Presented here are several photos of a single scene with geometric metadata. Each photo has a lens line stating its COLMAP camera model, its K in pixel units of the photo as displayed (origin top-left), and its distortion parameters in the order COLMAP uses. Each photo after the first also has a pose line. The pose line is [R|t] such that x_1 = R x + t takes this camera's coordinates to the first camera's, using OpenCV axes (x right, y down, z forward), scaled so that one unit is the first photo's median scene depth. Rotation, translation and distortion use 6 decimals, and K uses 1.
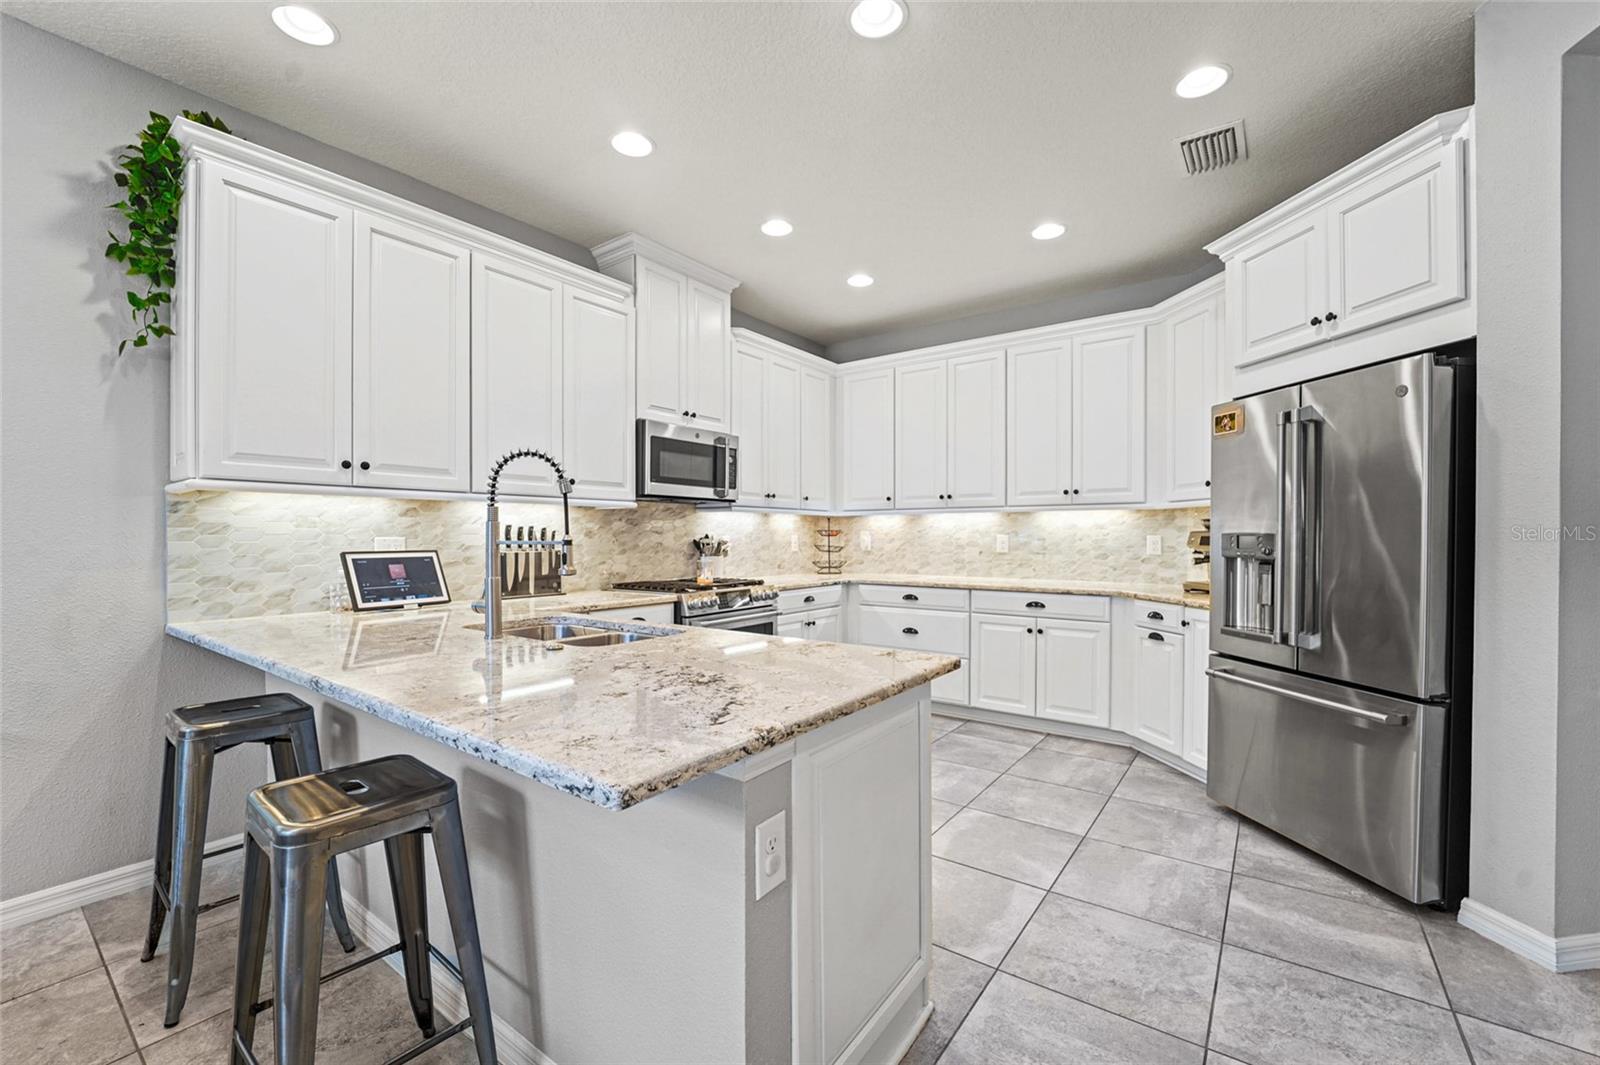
lens RADIAL K [[656.3, 0, 792.8], [0, 656.3, 547.7], [0, 0, 1]] dist [-0.022940, 0.000275]
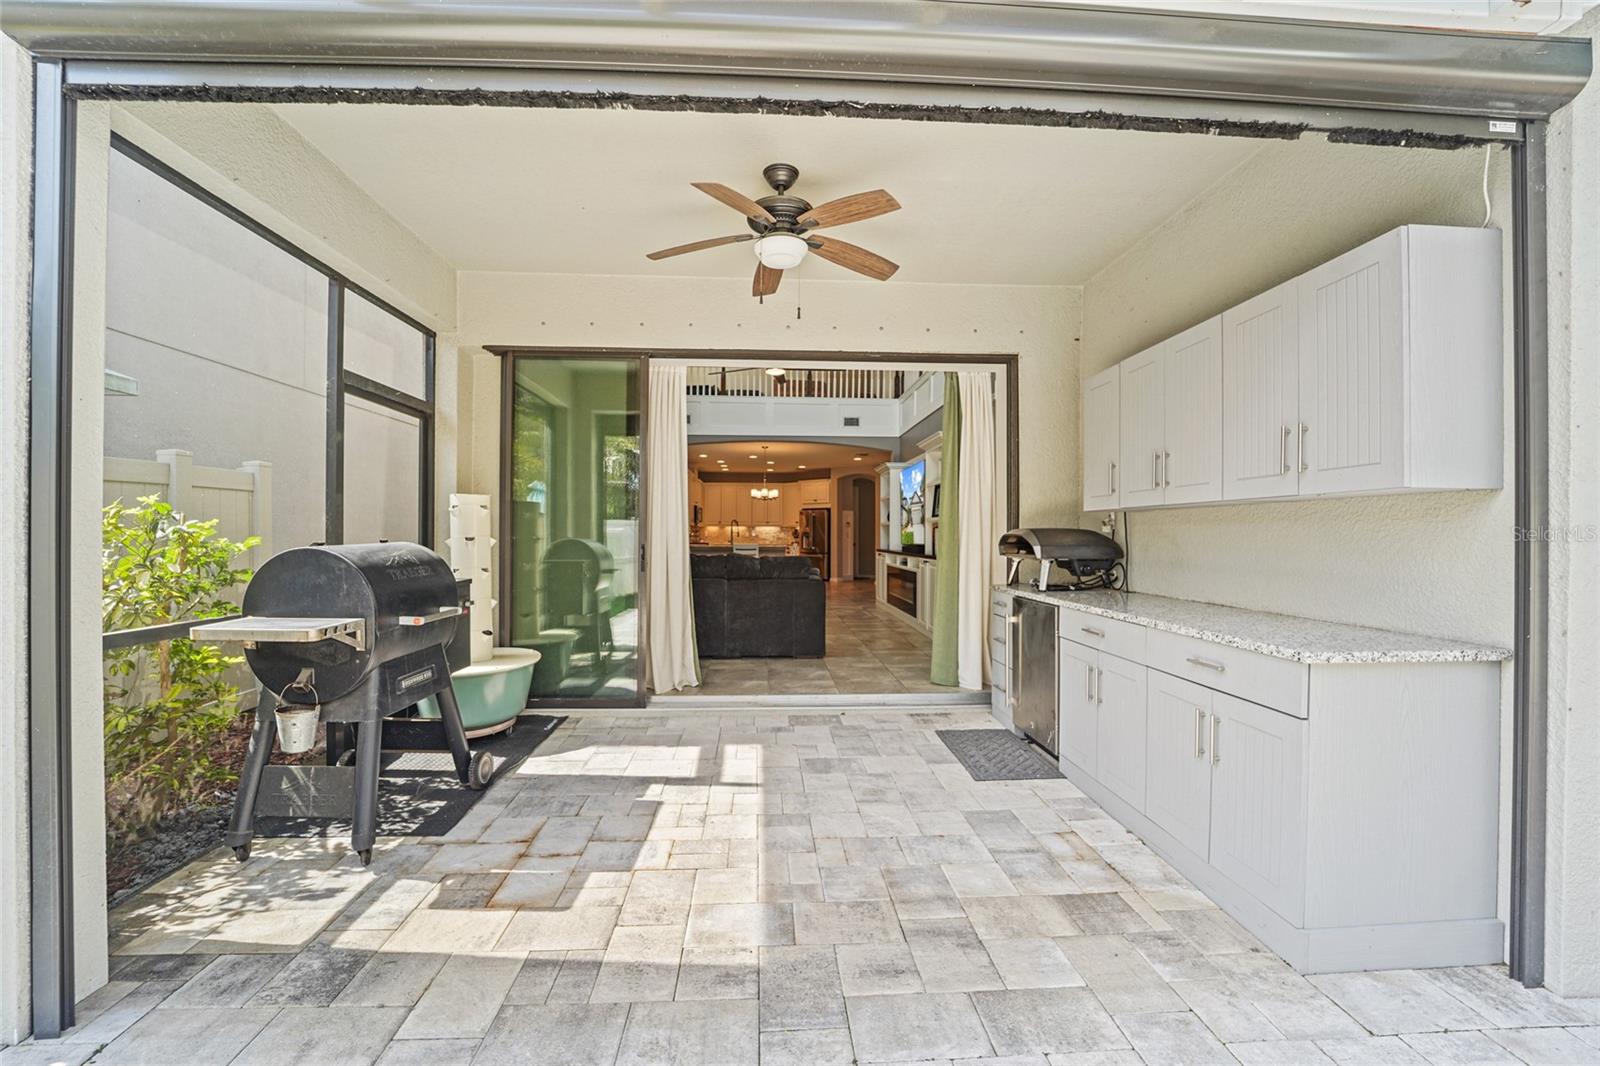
lens RADIAL K [[657.8, 0, 792.5], [0, 657.8, 535.2], [0, 0, 1]] dist [-0.023324, 0.000407]
pose [[0.770649, 0.002358, 0.637255, -2.663224], [0.009407, 0.999842, -0.015074, 0.078503], [-0.637190, 0.017611, 0.770505, -2.952807]]
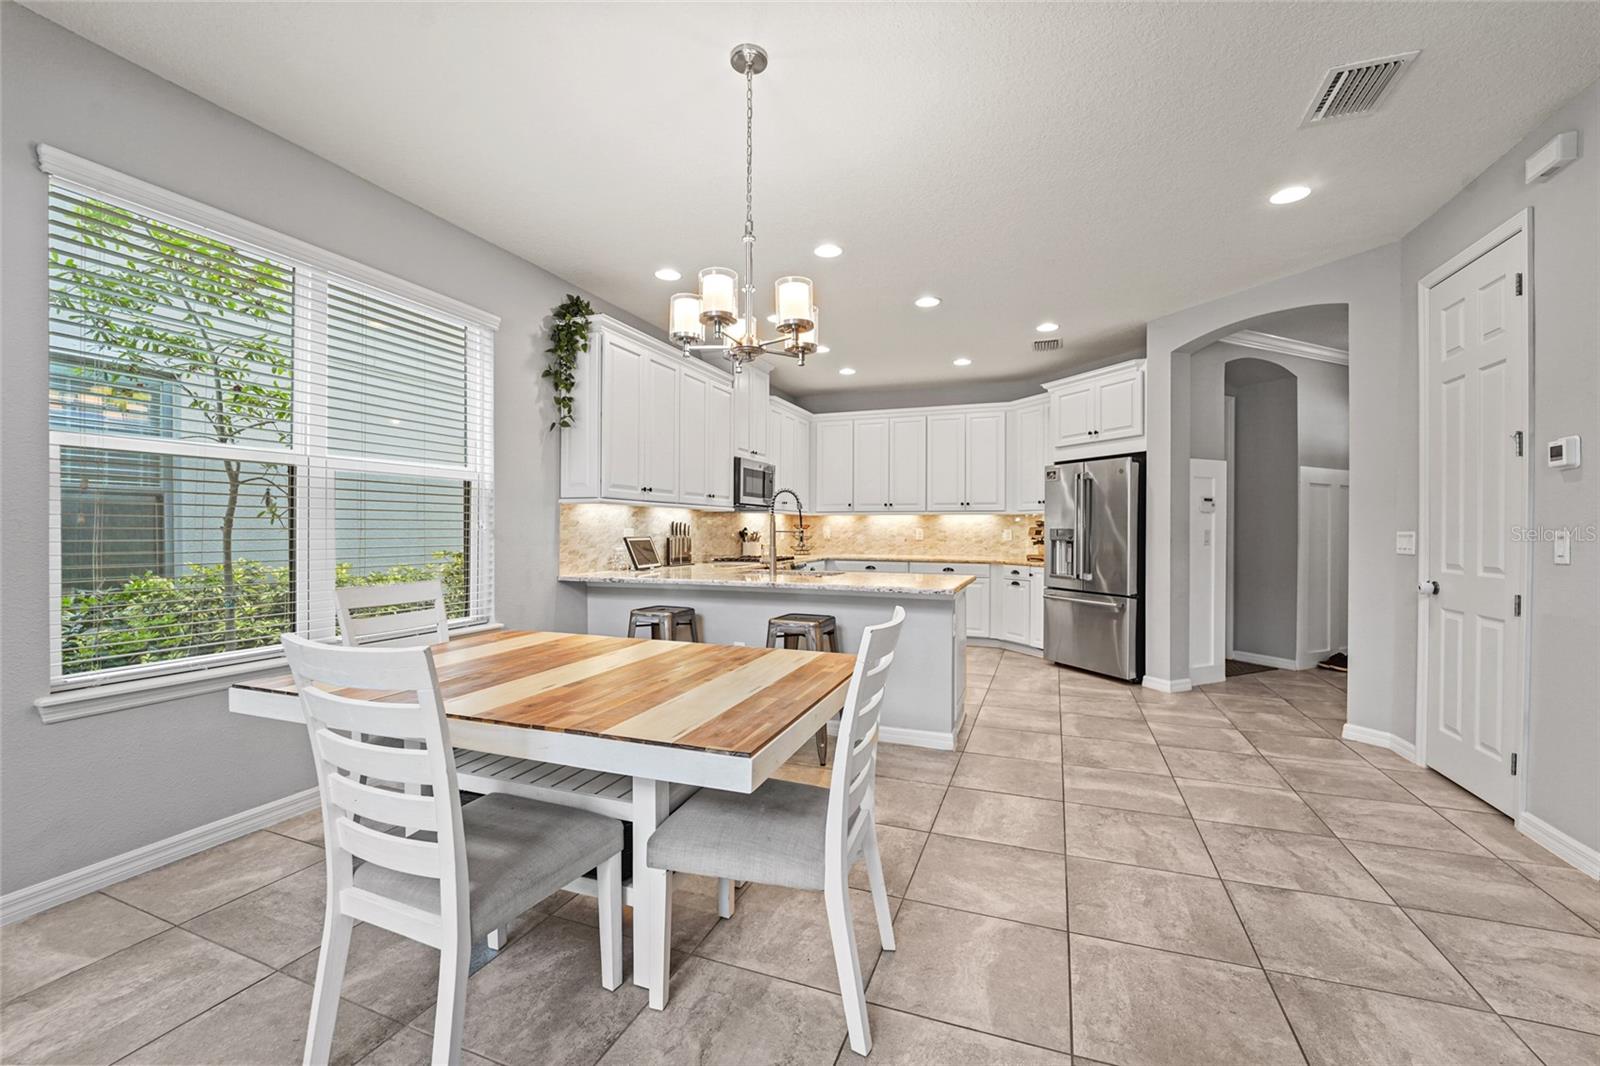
lens RADIAL K [[657.8, 0, 793.4], [0, 657.8, 534.8], [0, 0, 1]] dist [-0.023324, 0.000407]
pose [[0.965505, 0.002172, 0.260376, -0.551151], [0.000092, 0.999962, -0.008683, 0.012594], [-0.260385, 0.008407, 0.965468, -0.656523]]
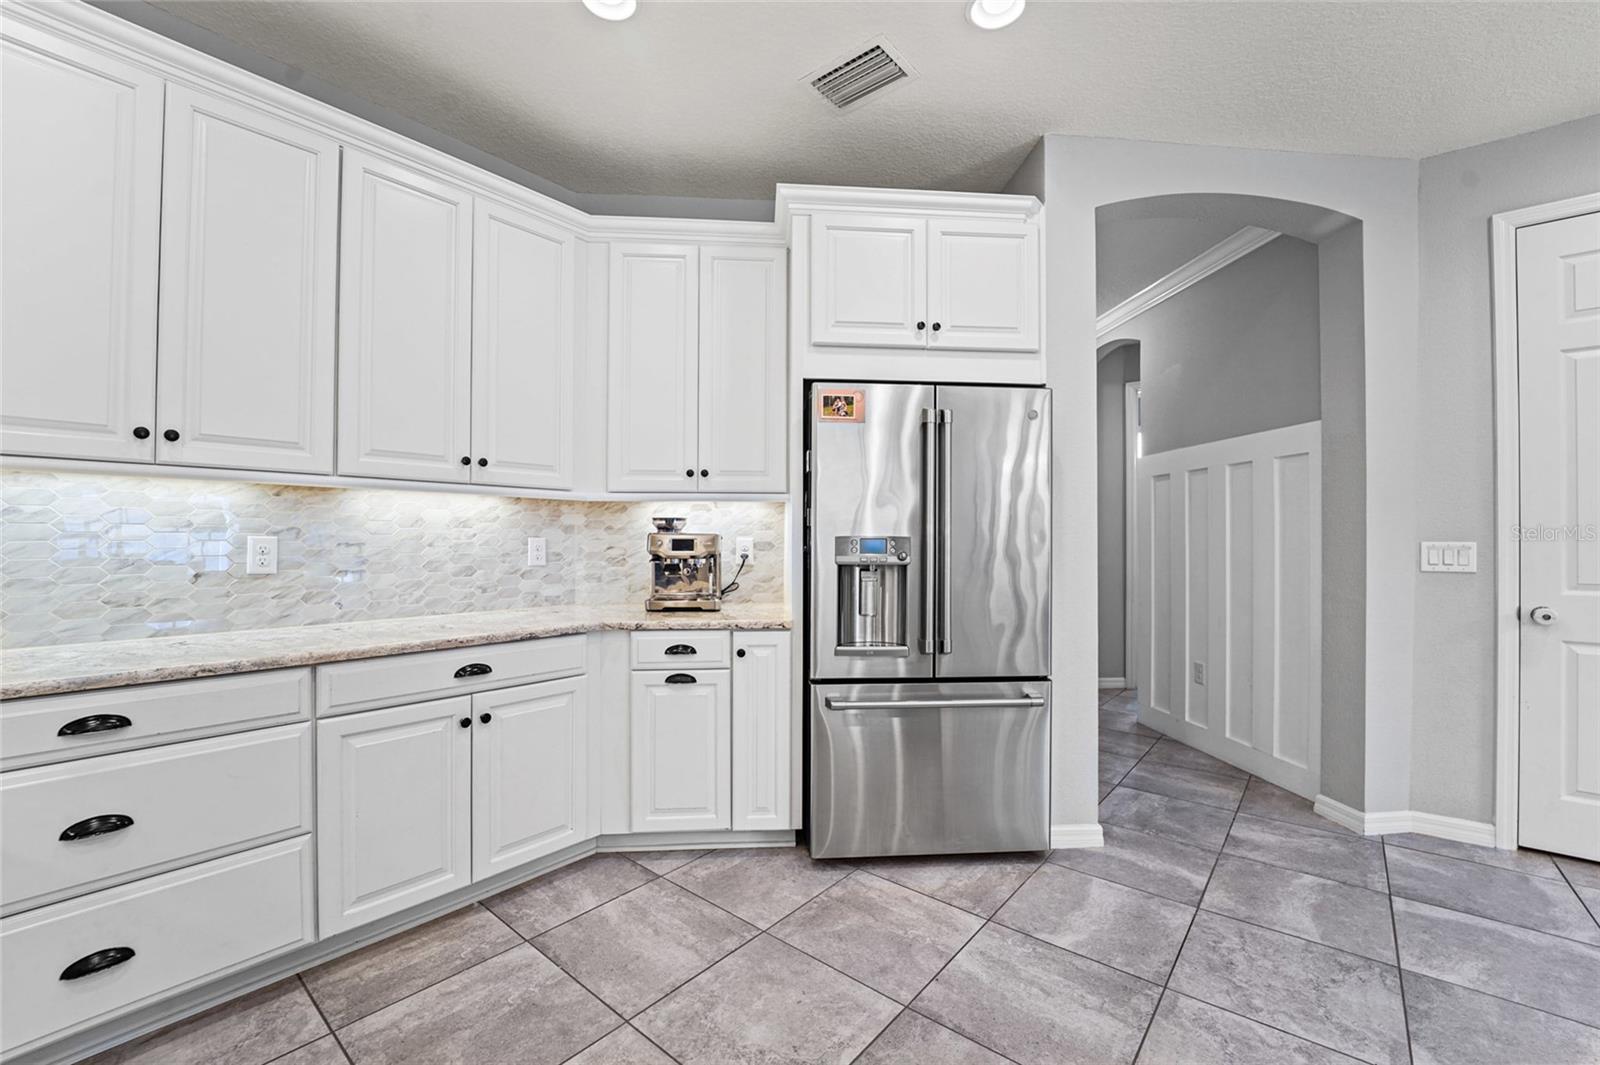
lens RADIAL K [[656.3, 0, 802.2], [0, 656.3, 535.0], [0, 0, 1]] dist [-0.022940, 0.000275]
pose [[0.058128, 0.006693, 0.998287, -0.155941], [0.014730, 0.999863, -0.007562, -0.014752], [-0.998200, 0.015145, 0.058021, 0.822163]]
